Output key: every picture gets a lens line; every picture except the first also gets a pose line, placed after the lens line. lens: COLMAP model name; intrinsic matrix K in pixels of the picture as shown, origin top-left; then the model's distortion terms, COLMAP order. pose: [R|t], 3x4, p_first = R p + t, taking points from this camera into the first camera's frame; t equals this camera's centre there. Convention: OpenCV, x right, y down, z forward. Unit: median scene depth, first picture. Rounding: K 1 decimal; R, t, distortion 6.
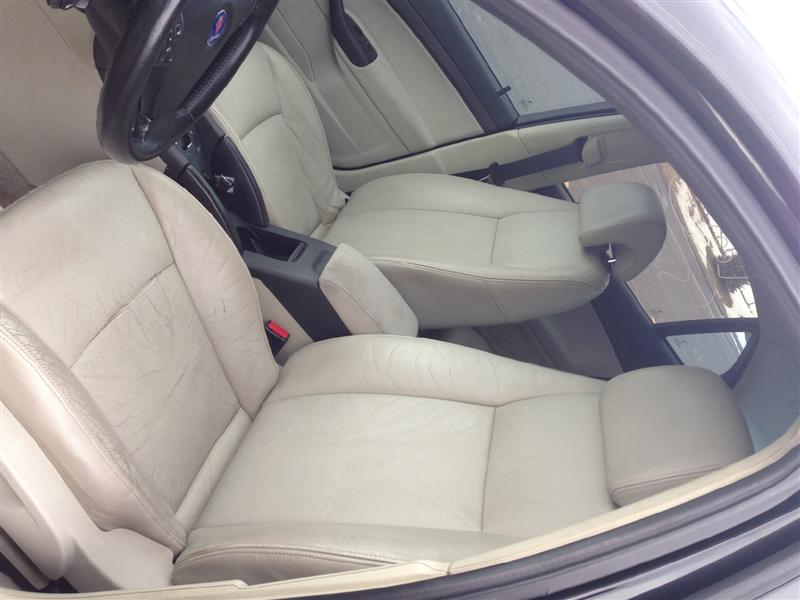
lens RADIAL K [[737.7, 0, 400.2], [0, 737.7, 299.7], [0, 0, 1]] dist [0.035385, 0.000000]
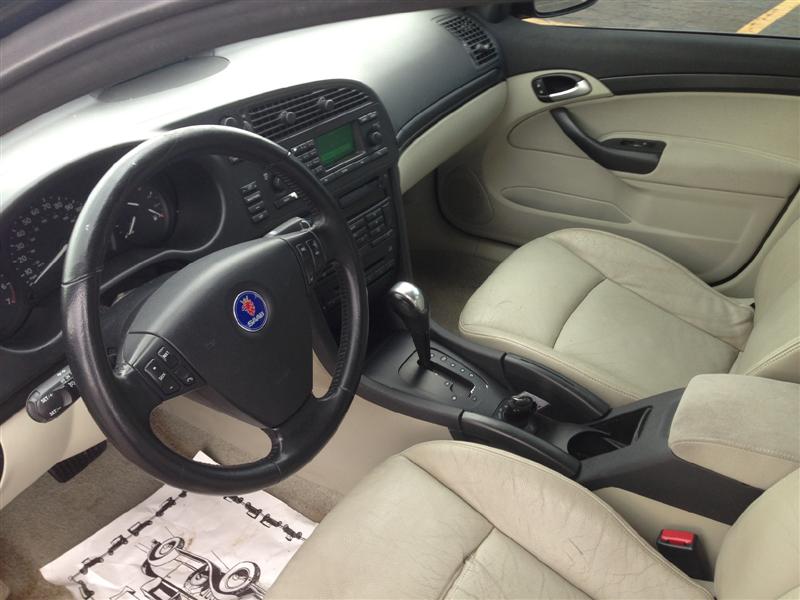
lens RADIAL K [[737.7, 0, 399.9], [0, 737.7, 300.1], [0, 0, 1]] dist [0.035385, 0.000000]
pose [[0.508164, -0.633758, -0.583198, 0.195729], [0.423289, 0.773498, -0.471728, 0.067466], [0.750064, -0.007146, 0.661327, 0.253145]]
